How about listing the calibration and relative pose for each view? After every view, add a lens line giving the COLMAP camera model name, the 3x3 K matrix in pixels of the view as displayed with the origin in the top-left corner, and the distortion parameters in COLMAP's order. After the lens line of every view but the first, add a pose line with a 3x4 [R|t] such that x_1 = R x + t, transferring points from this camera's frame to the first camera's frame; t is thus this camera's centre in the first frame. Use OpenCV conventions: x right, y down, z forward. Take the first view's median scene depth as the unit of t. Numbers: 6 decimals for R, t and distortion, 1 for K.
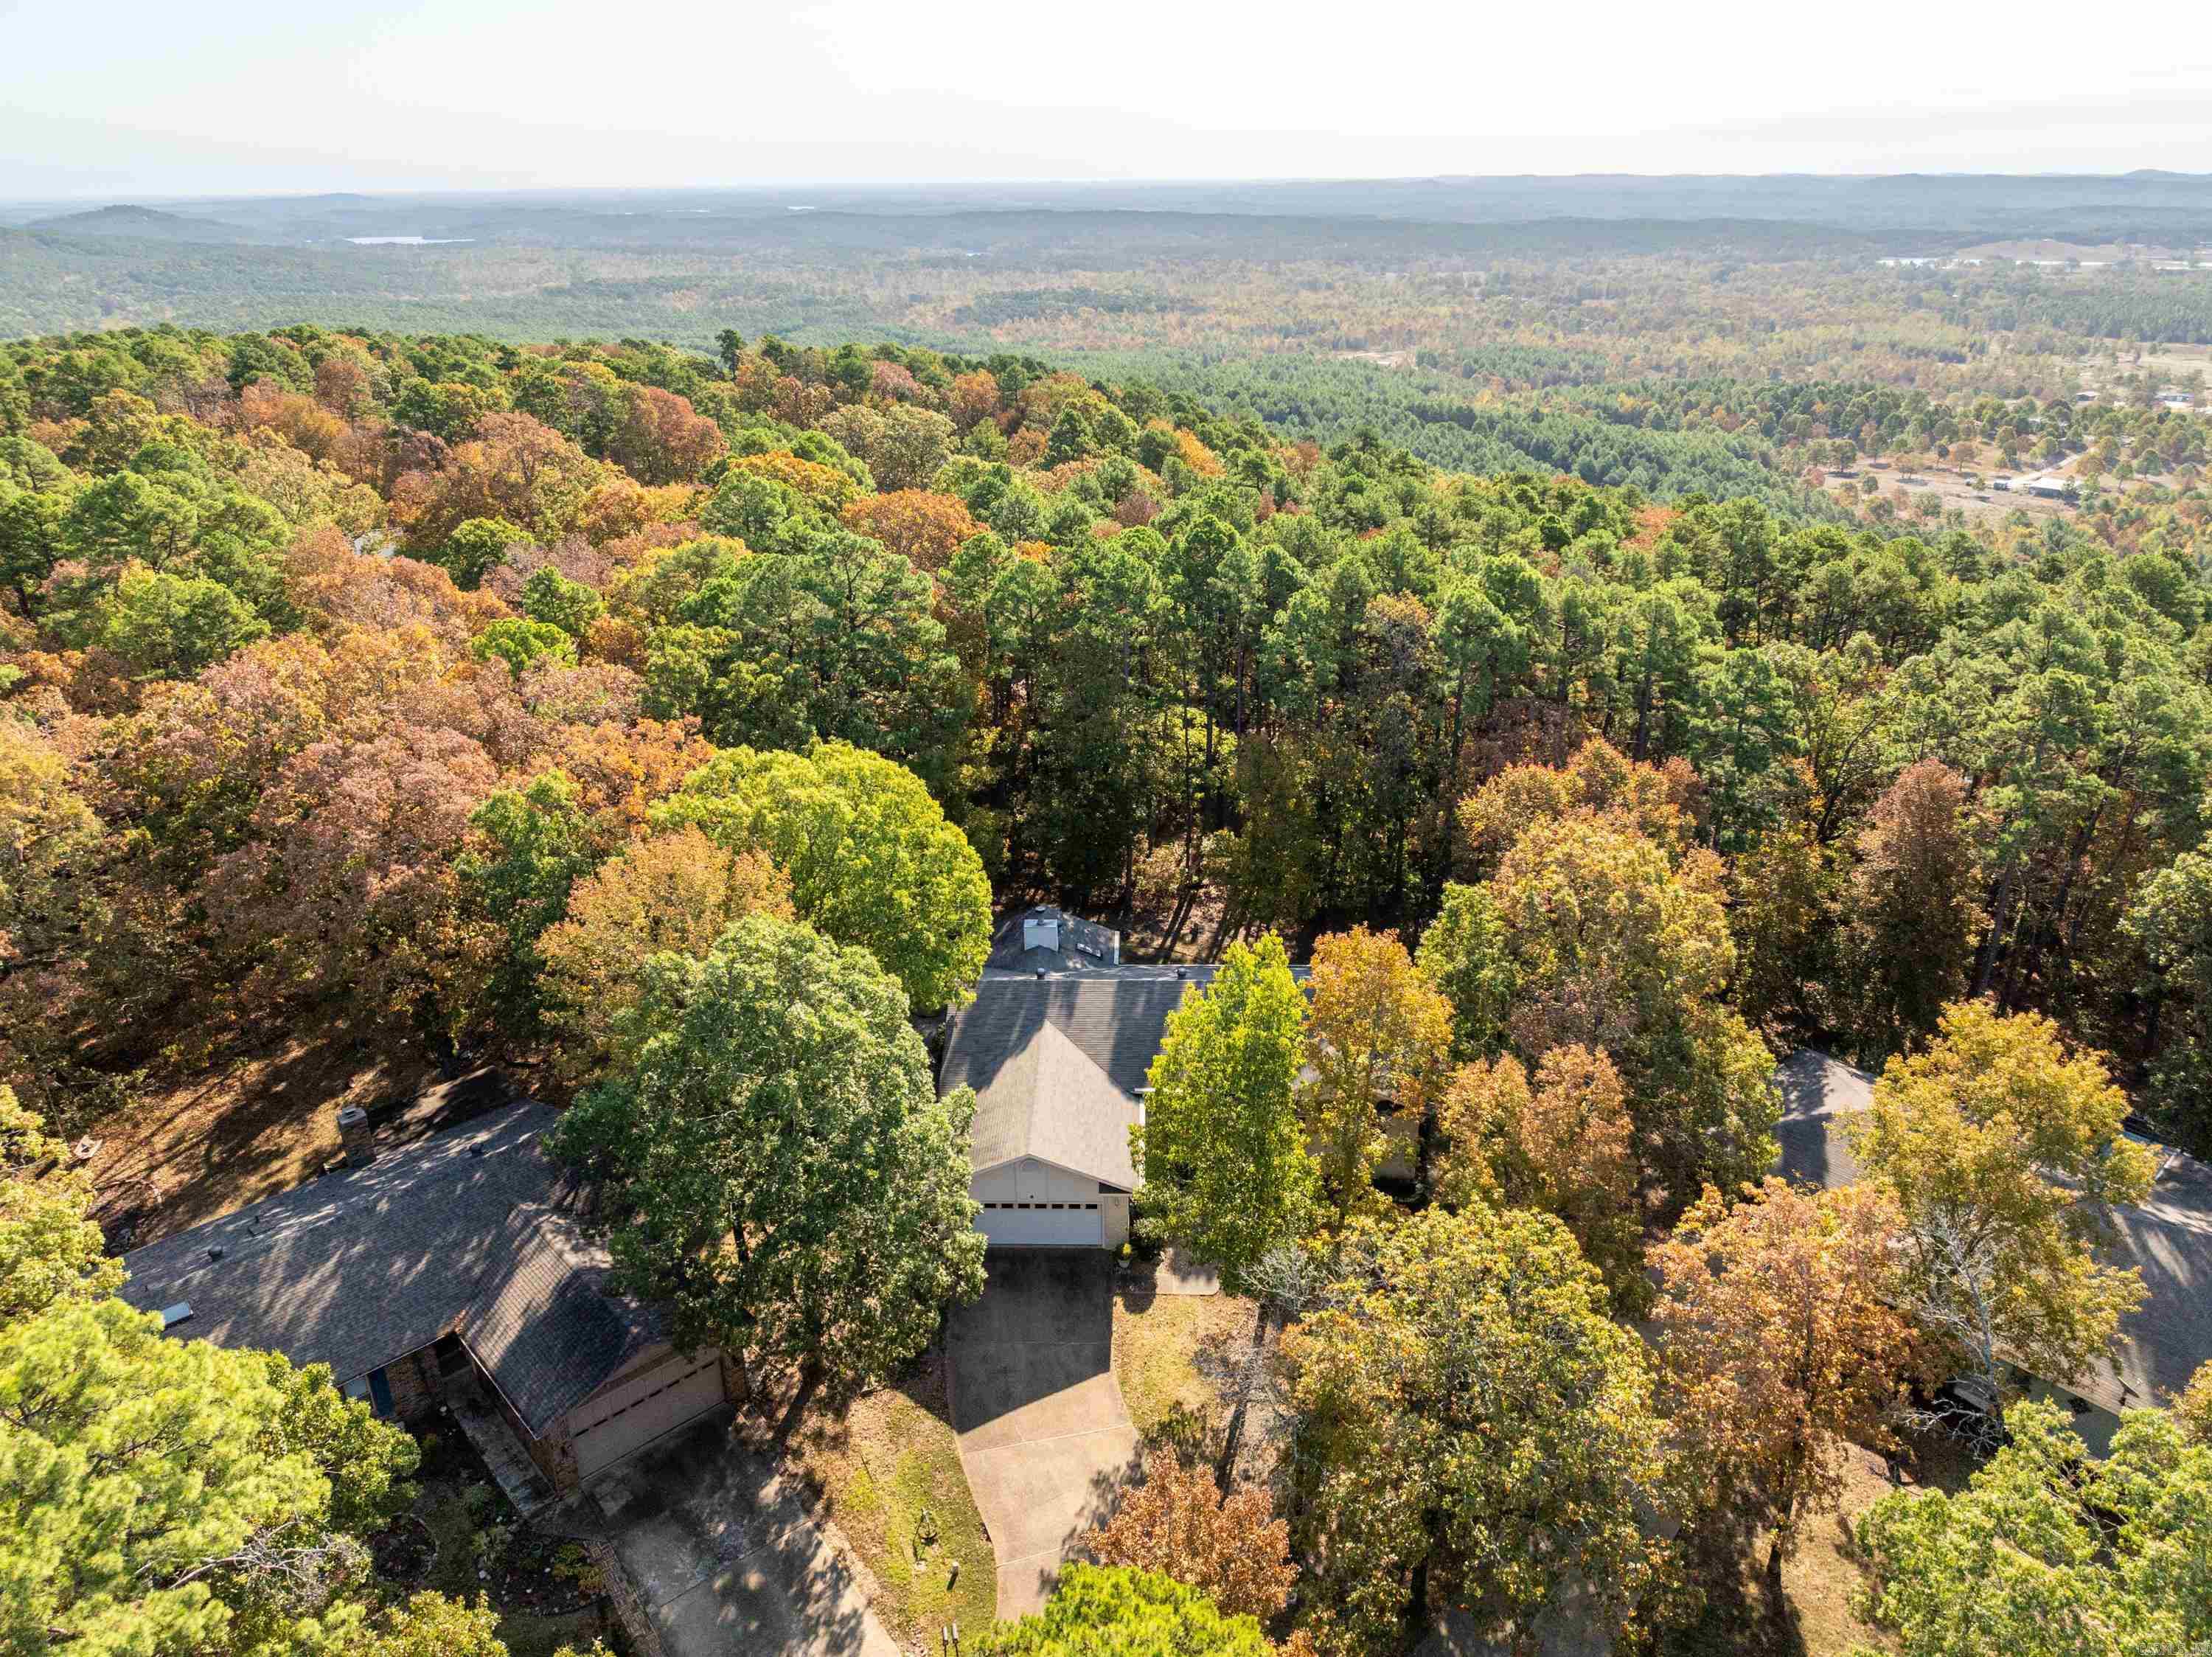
lens RADIAL K [[1559.2, 0, 1101.9], [0, 1559.2, 830.5], [0, 0, 1]] dist [-0.032983, 0.018735]
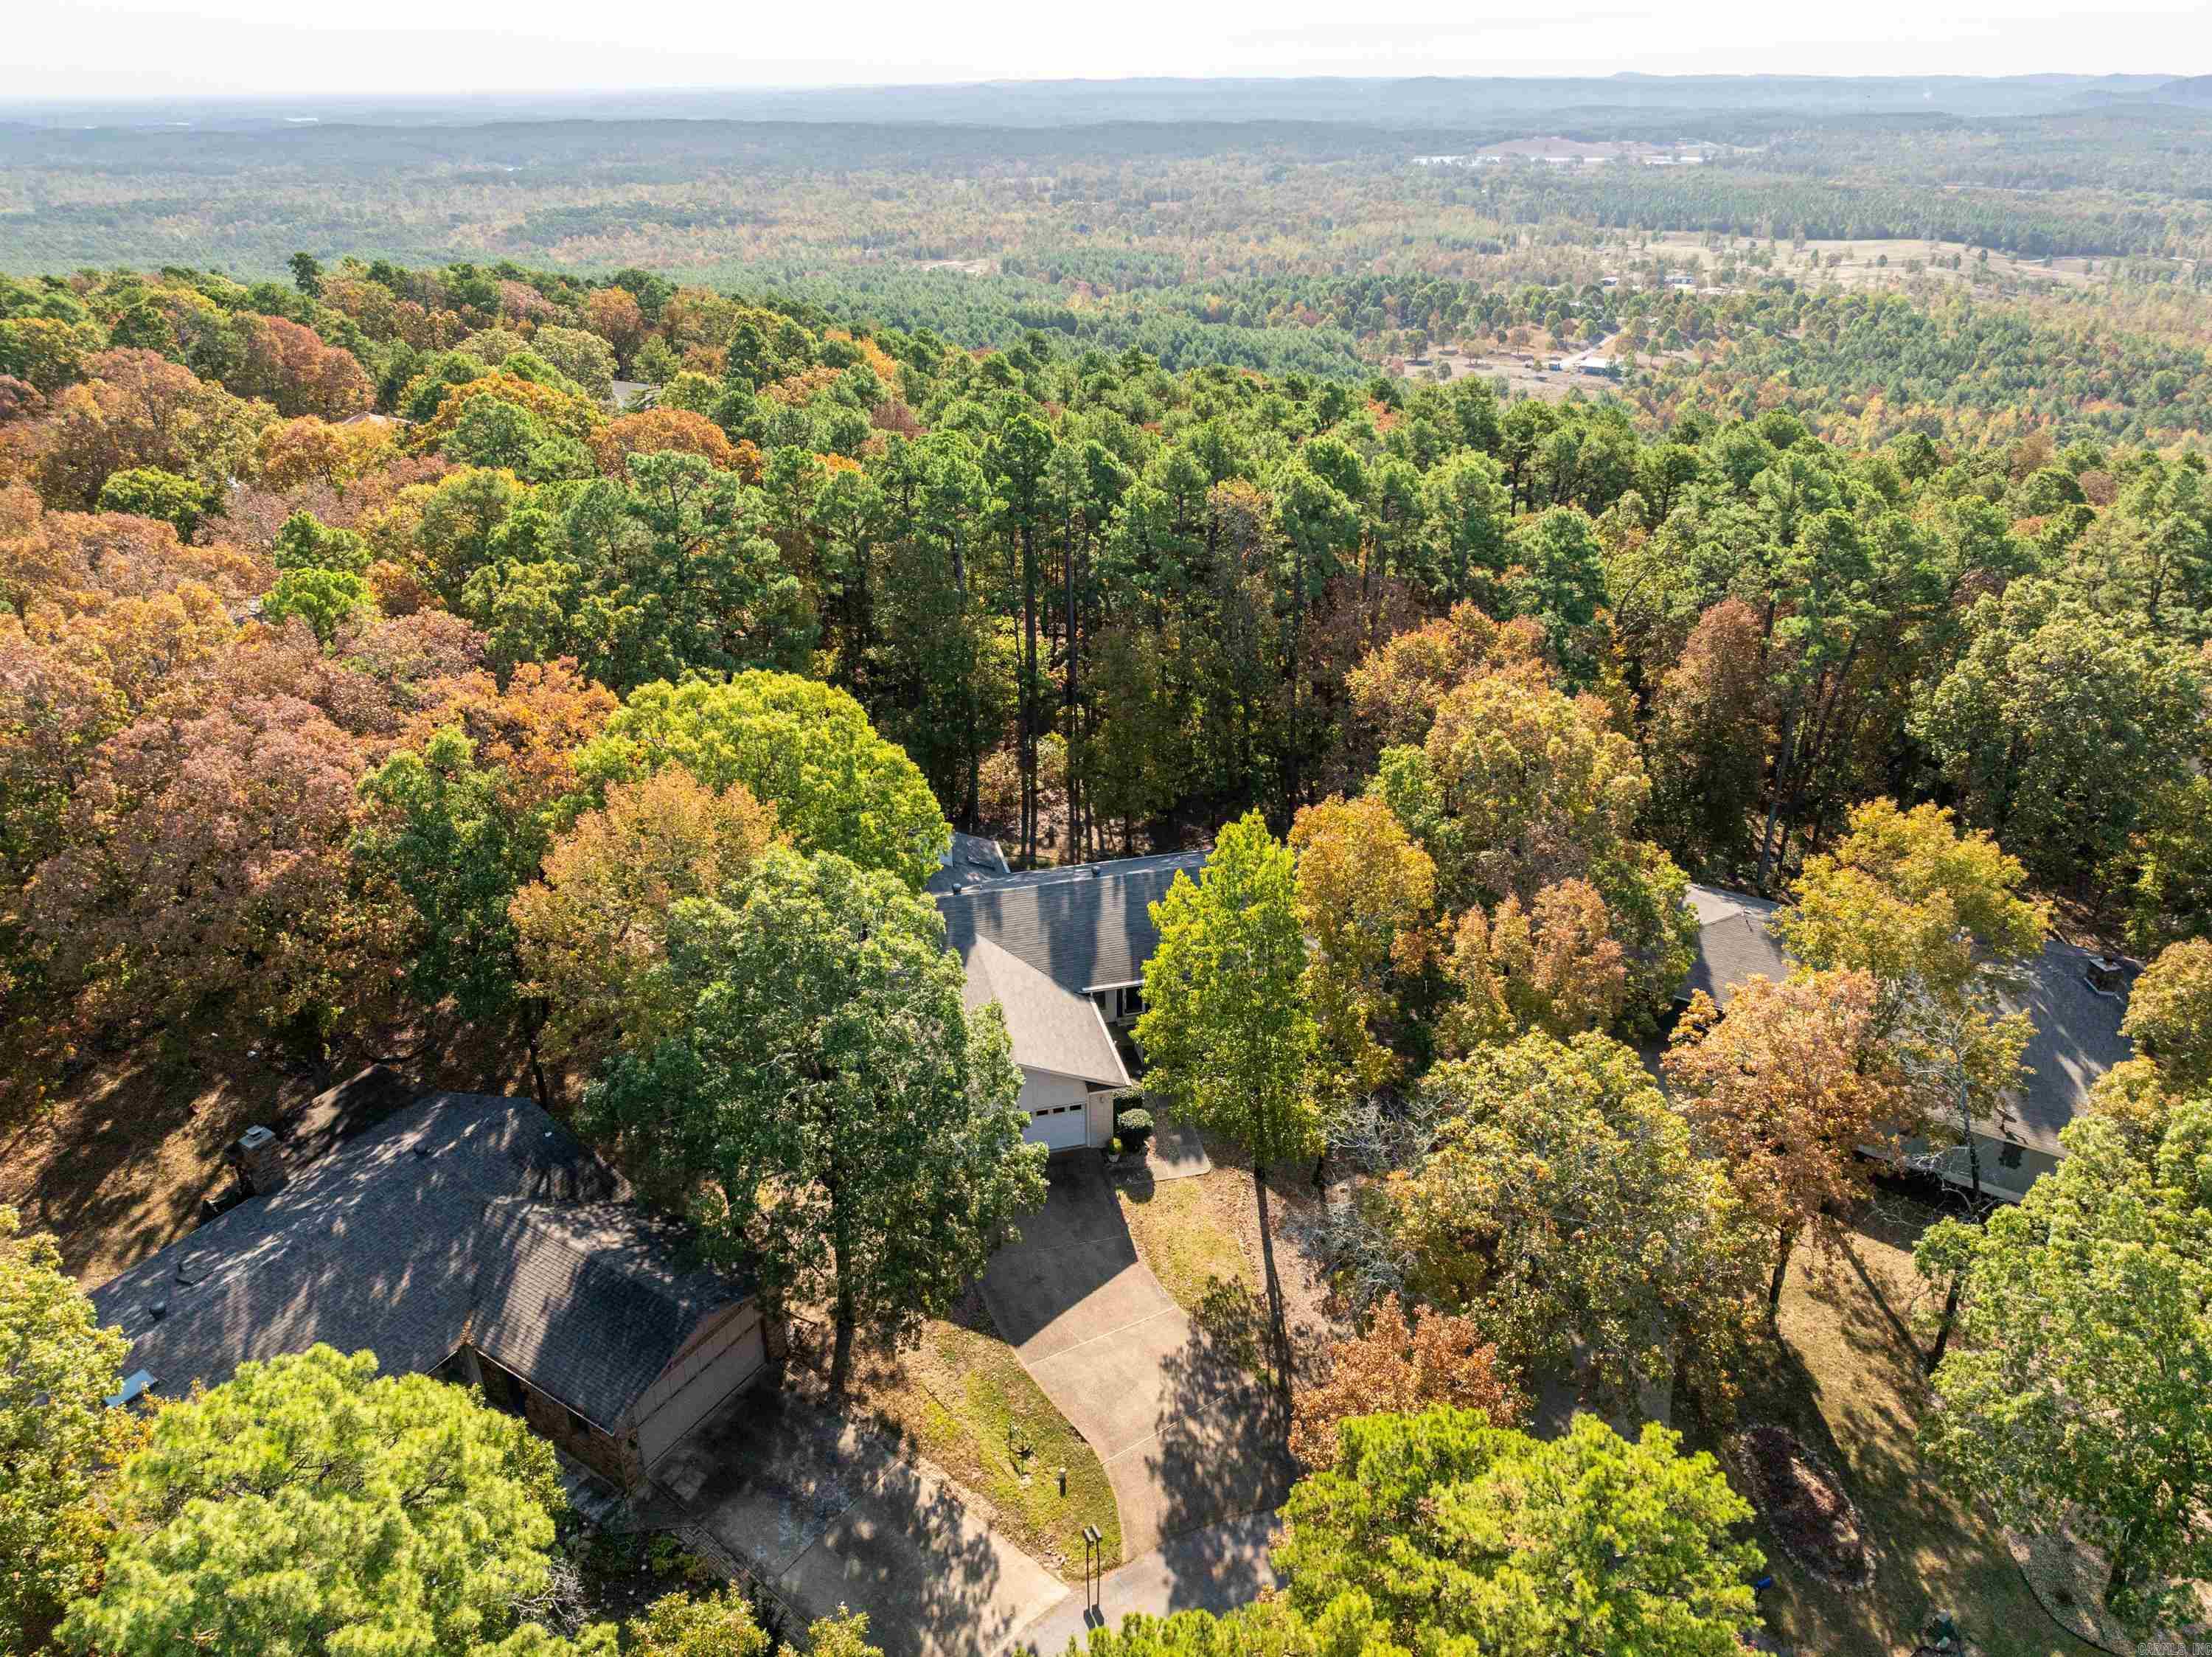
lens RADIAL K [[1559.2, 0, 1108.1], [0, 1559.2, 827.7], [0, 0, 1]] dist [-0.032983, 0.018735]
pose [[0.964900, -0.113385, 0.236880, -0.172655], [0.101432, 0.992903, 0.062092, 0.002320], [-0.242239, -0.035885, 0.969553, 0.025750]]
